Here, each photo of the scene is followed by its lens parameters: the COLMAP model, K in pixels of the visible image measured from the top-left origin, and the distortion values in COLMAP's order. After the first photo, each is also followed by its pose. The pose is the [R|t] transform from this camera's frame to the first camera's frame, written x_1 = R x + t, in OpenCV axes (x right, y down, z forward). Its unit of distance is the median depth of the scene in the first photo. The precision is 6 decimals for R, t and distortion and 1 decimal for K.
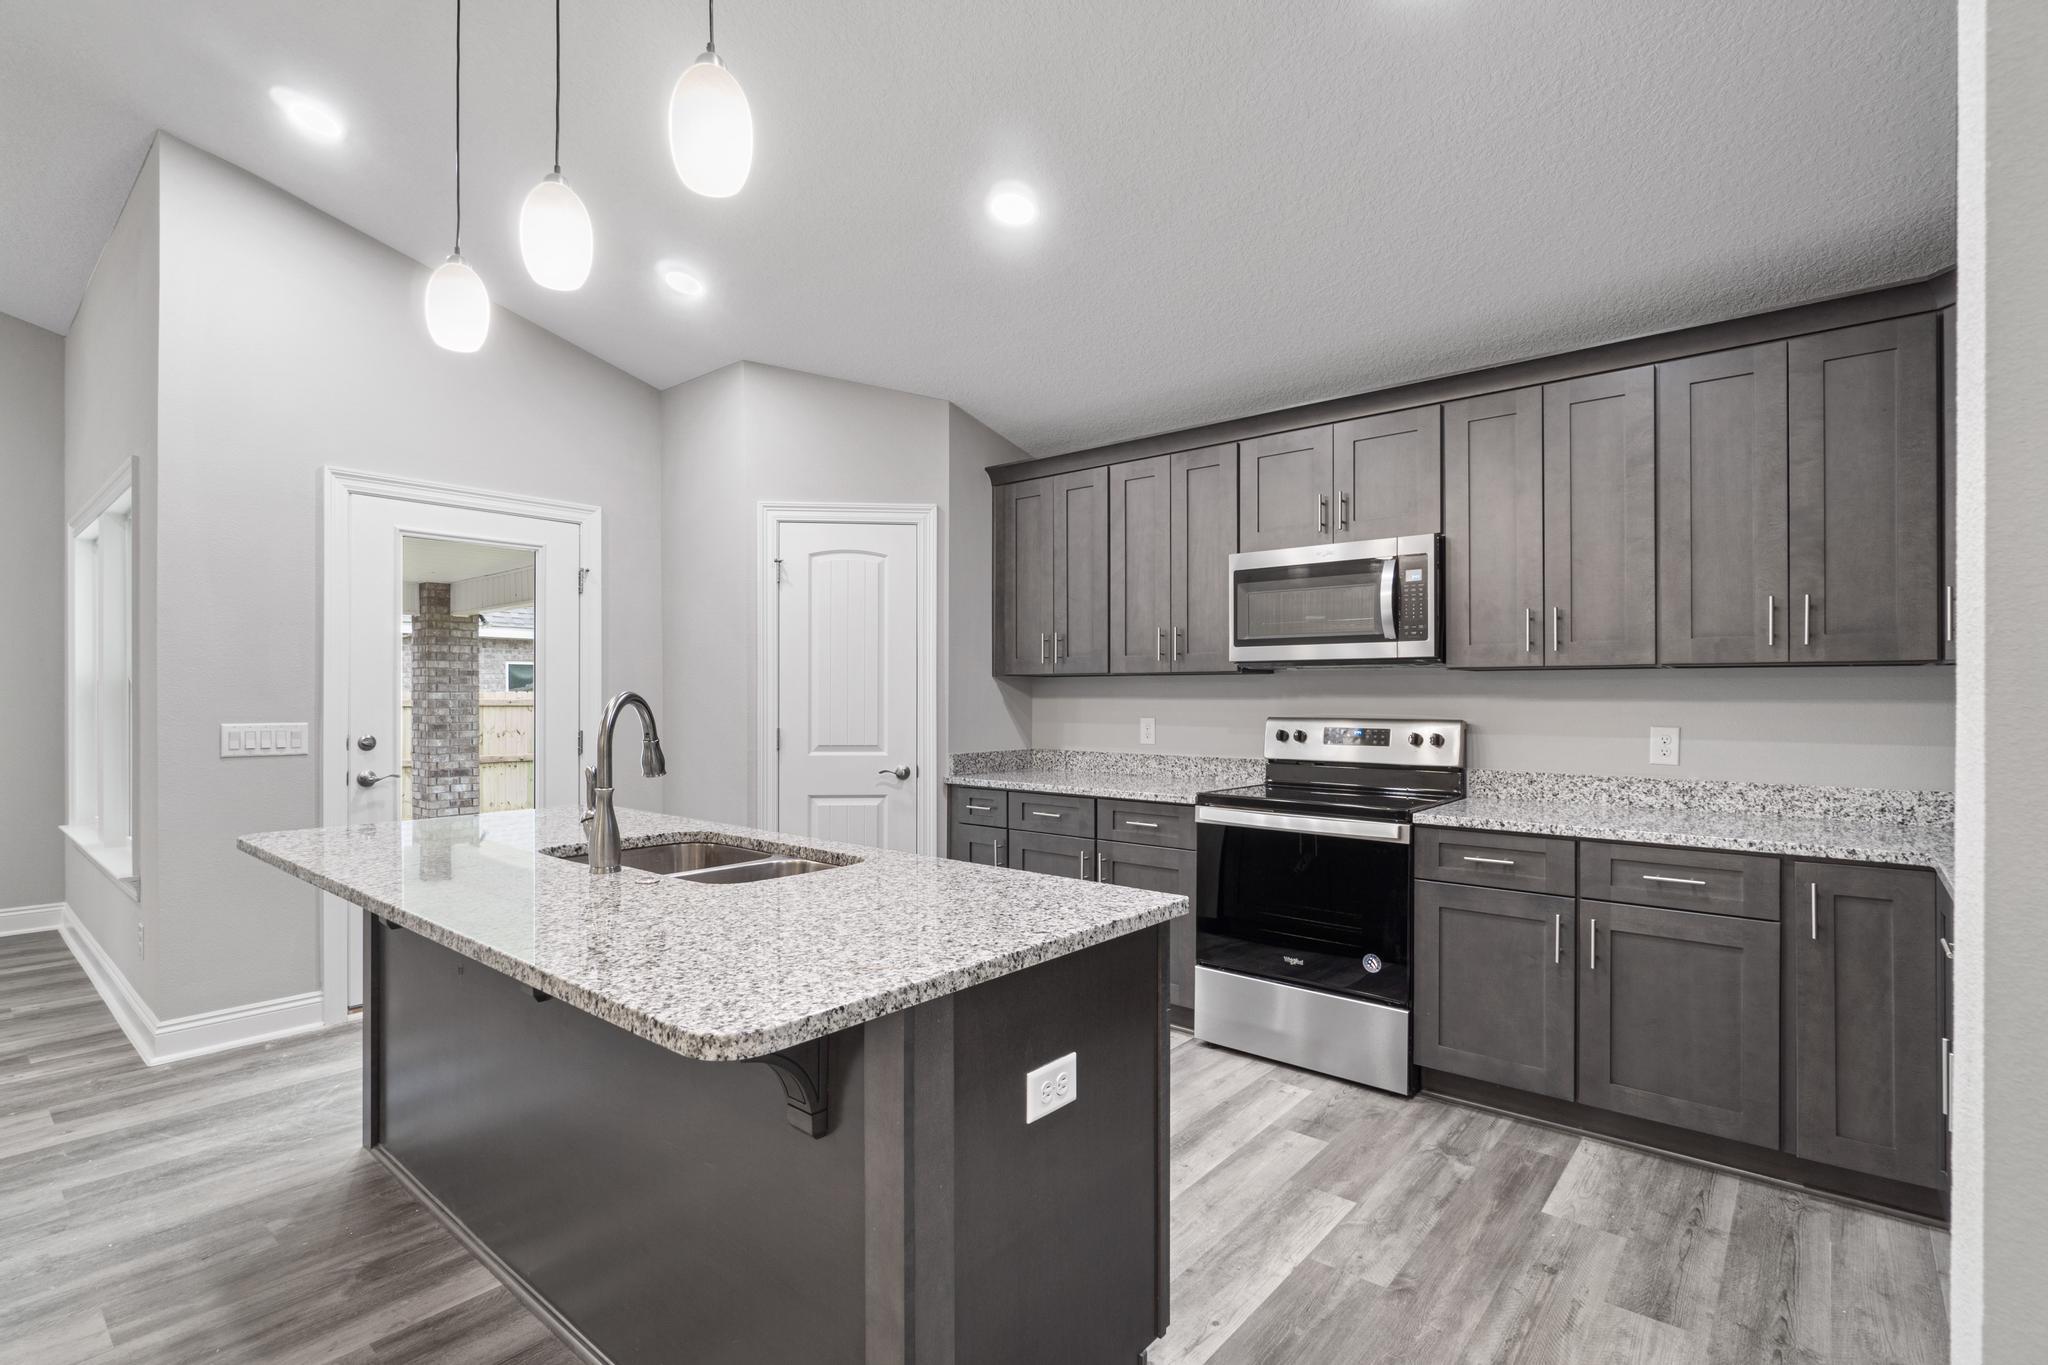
lens RADIAL K [[974.3, 0, 1018.8], [0, 974.3, 689.8], [0, 0, 1]] dist [-0.004369, 0.000403]
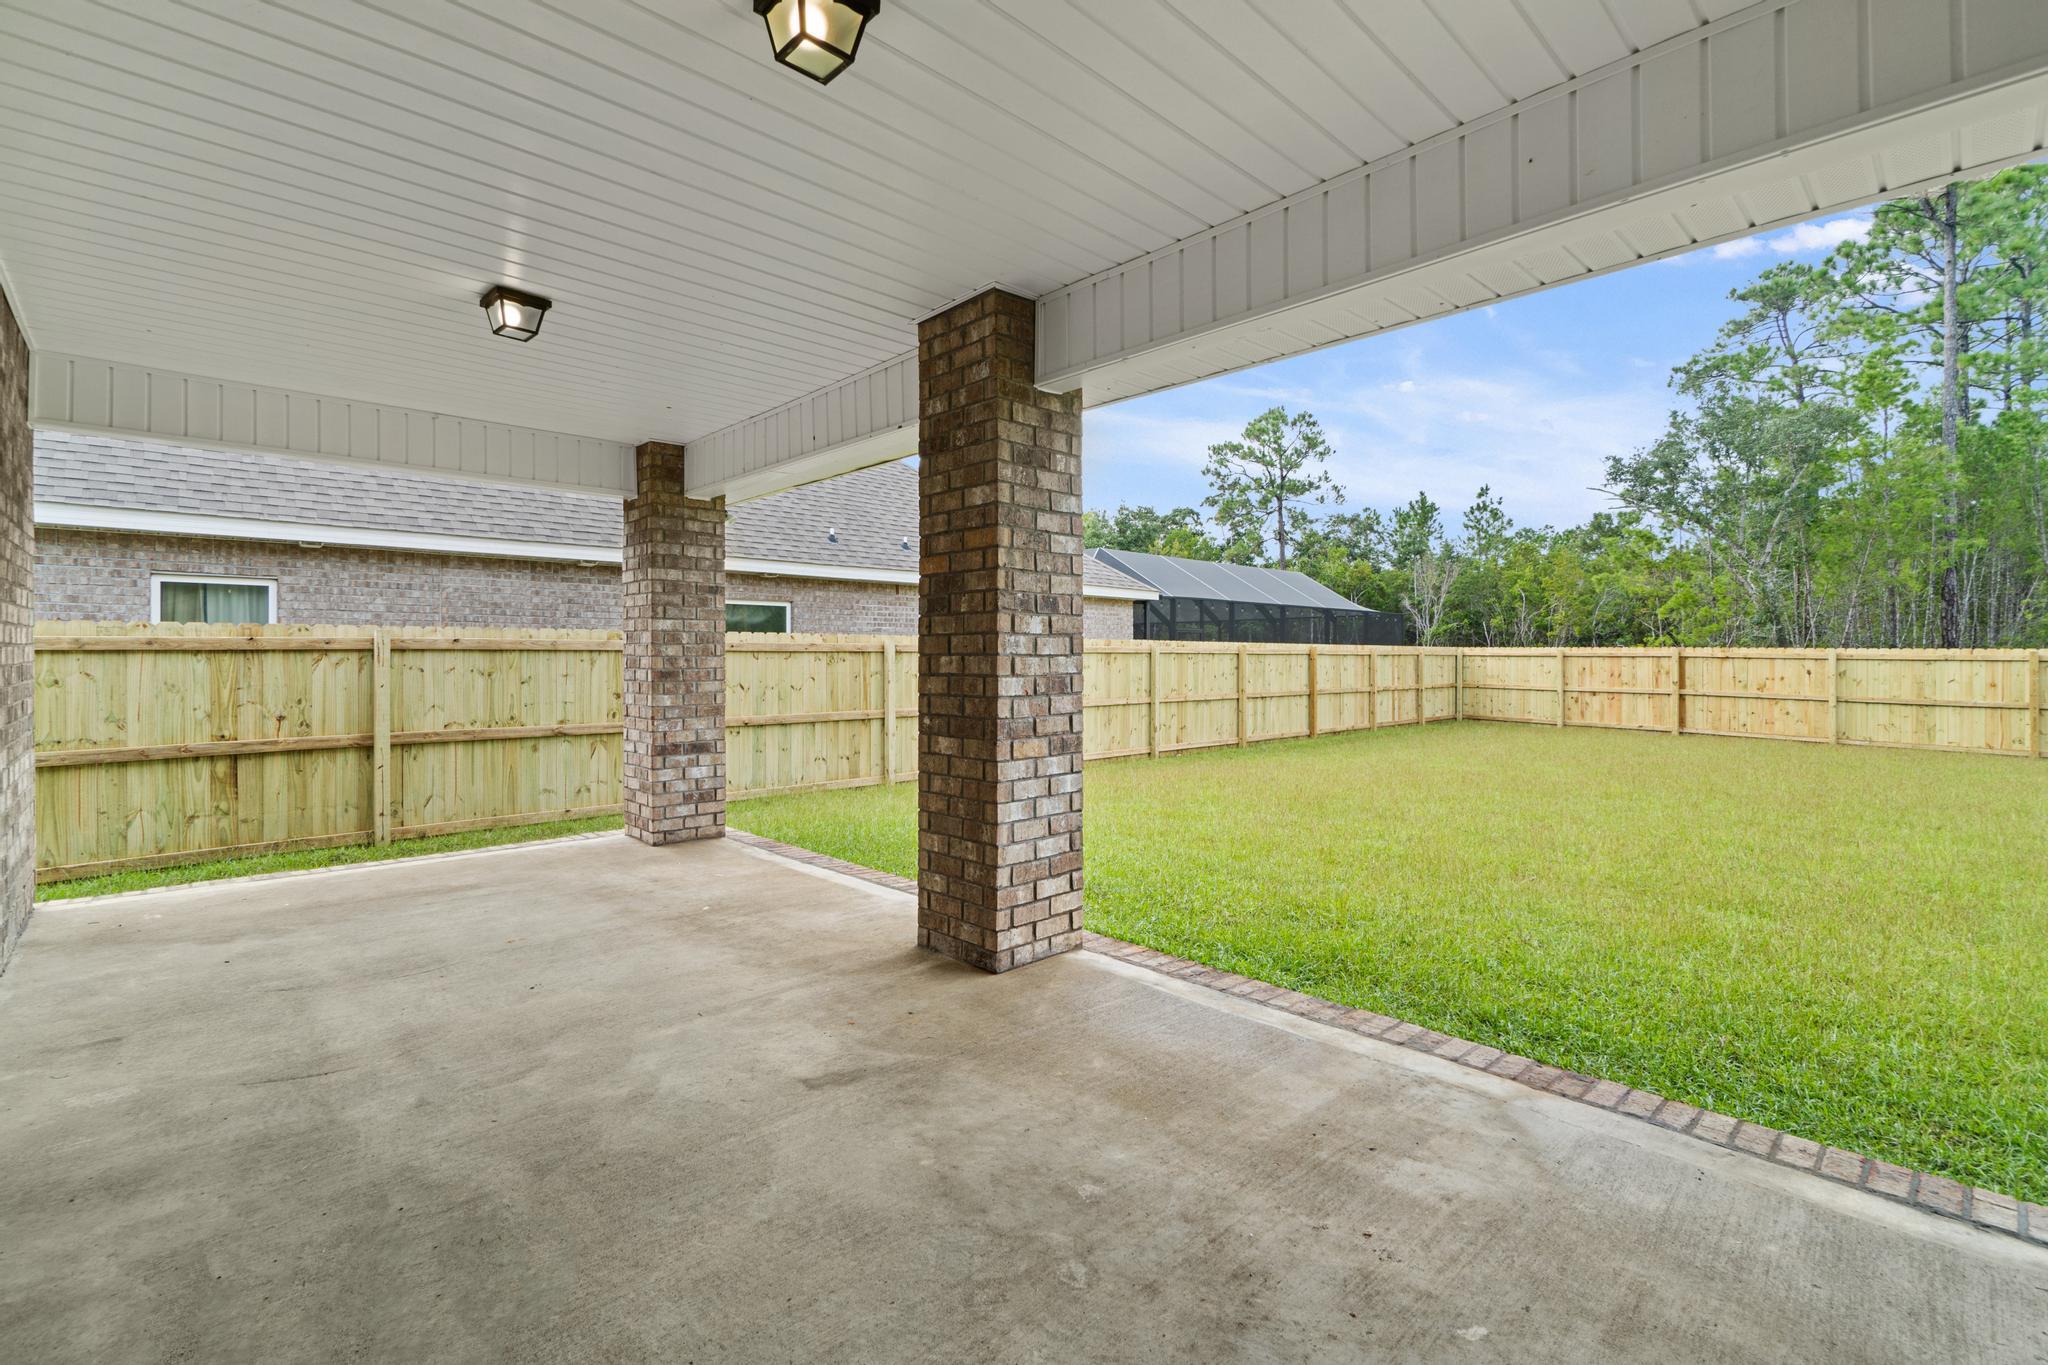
lens RADIAL K [[908.5, 0, 1025.5], [0, 908.5, 656.5], [0, 0, 1]] dist [0.000486, -0.000027]
pose [[0.995312, 0.000997, -0.096706, -0.688355], [-0.000850, 0.999998, 0.001559, 0.056129], [0.096707, -0.001470, 0.995312, 0.978499]]
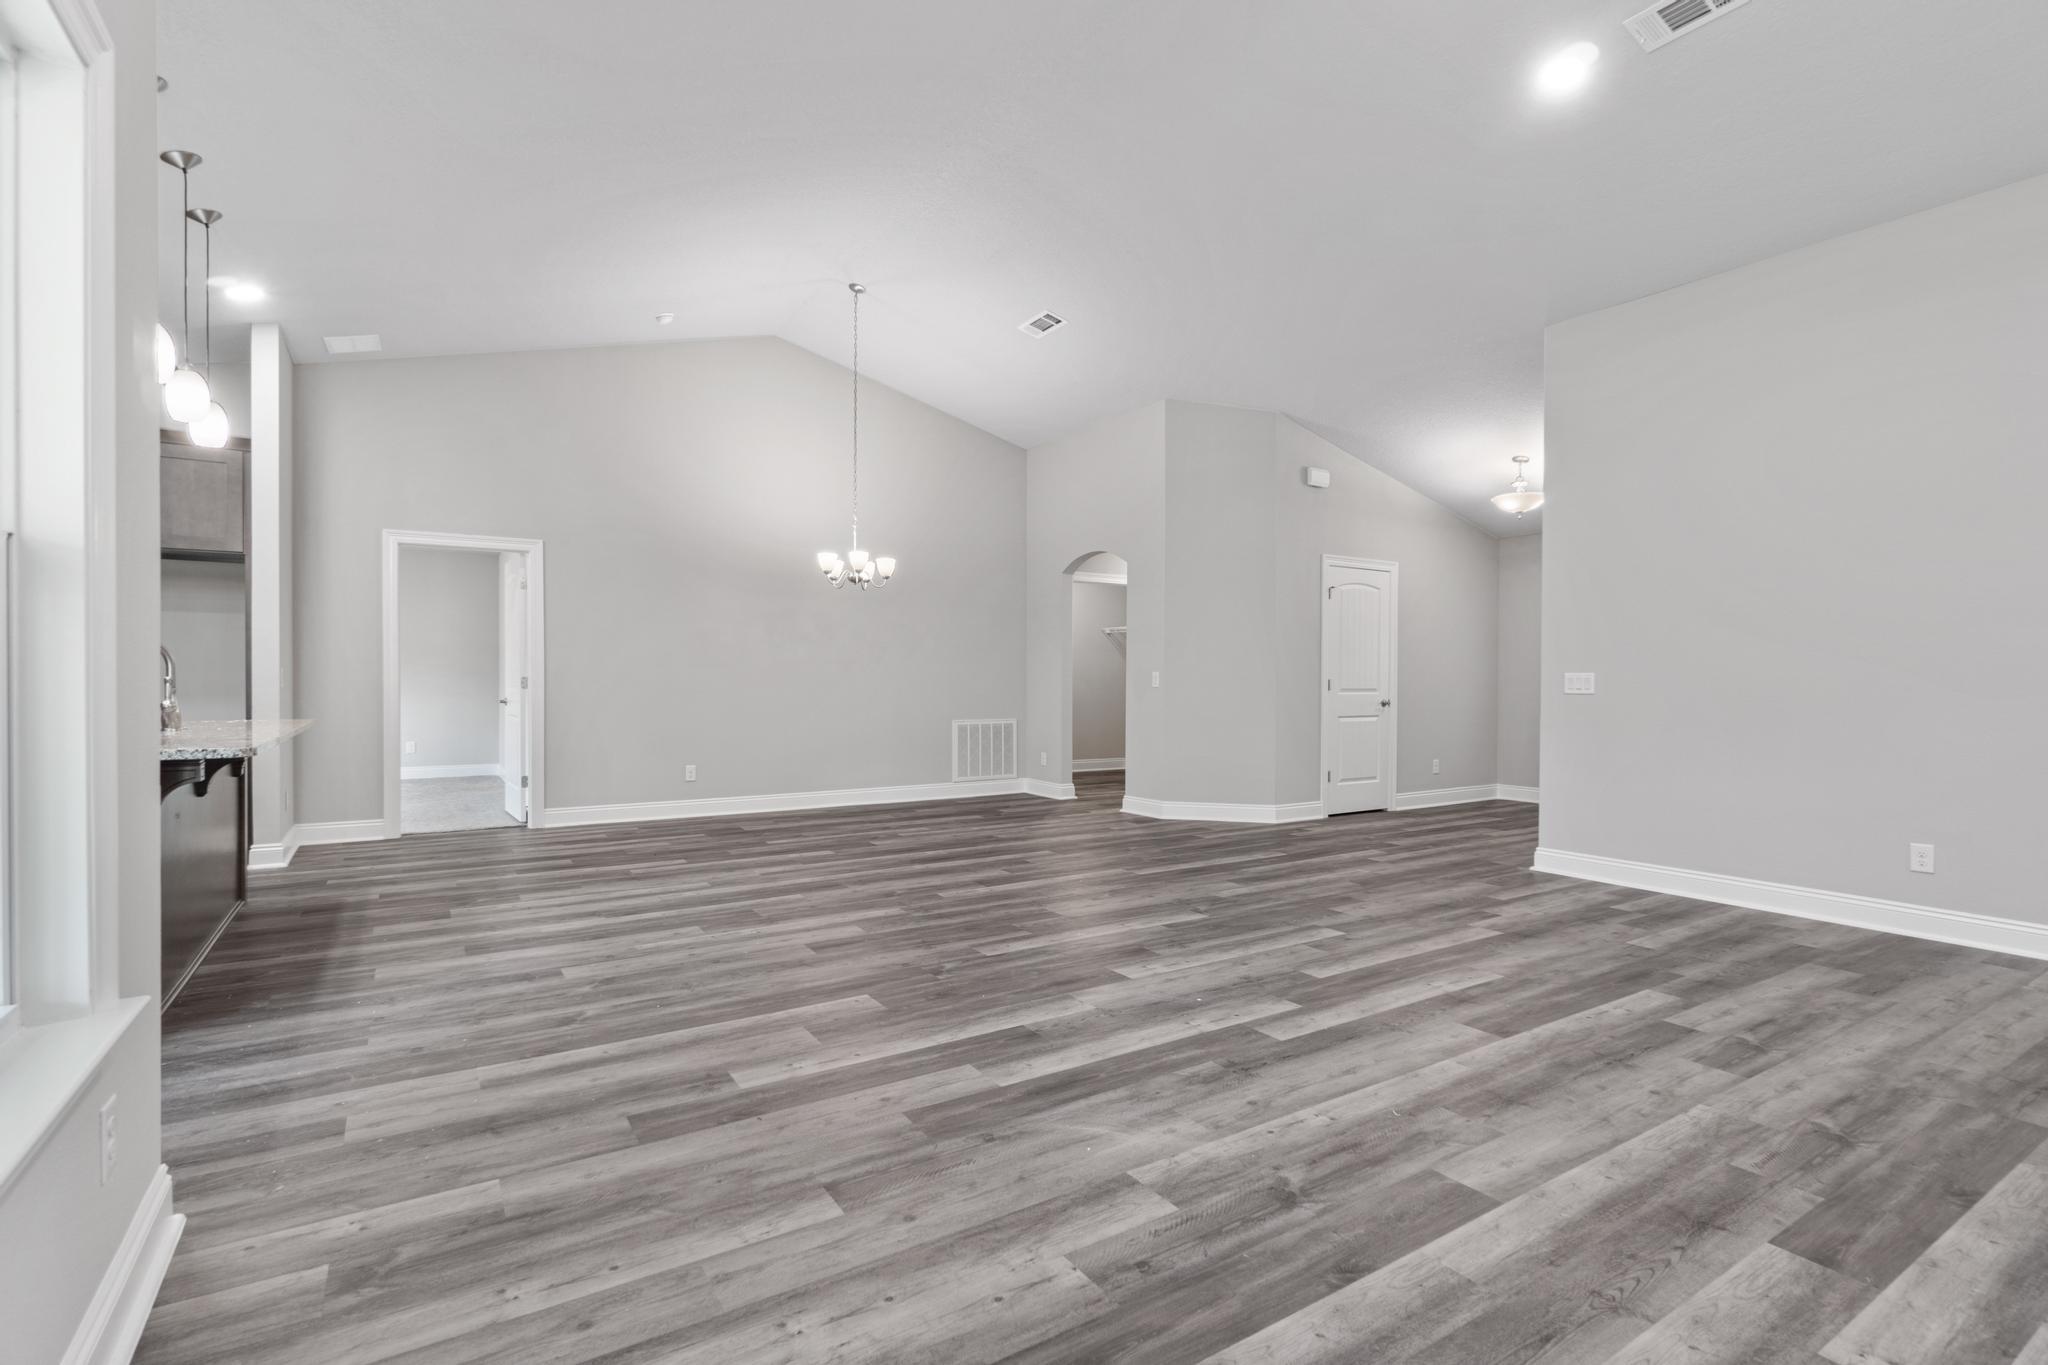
lens RADIAL K [[956.9, 0, 1007.1], [0, 956.9, 682.5], [0, 0, 1]] dist [-0.003228, 0.001358]
pose [[-0.955480, -0.007595, 0.294958, -1.193658], [-0.006922, 0.999971, 0.003325, 0.035555], [-0.294975, 0.001135, -0.955504, 1.083608]]
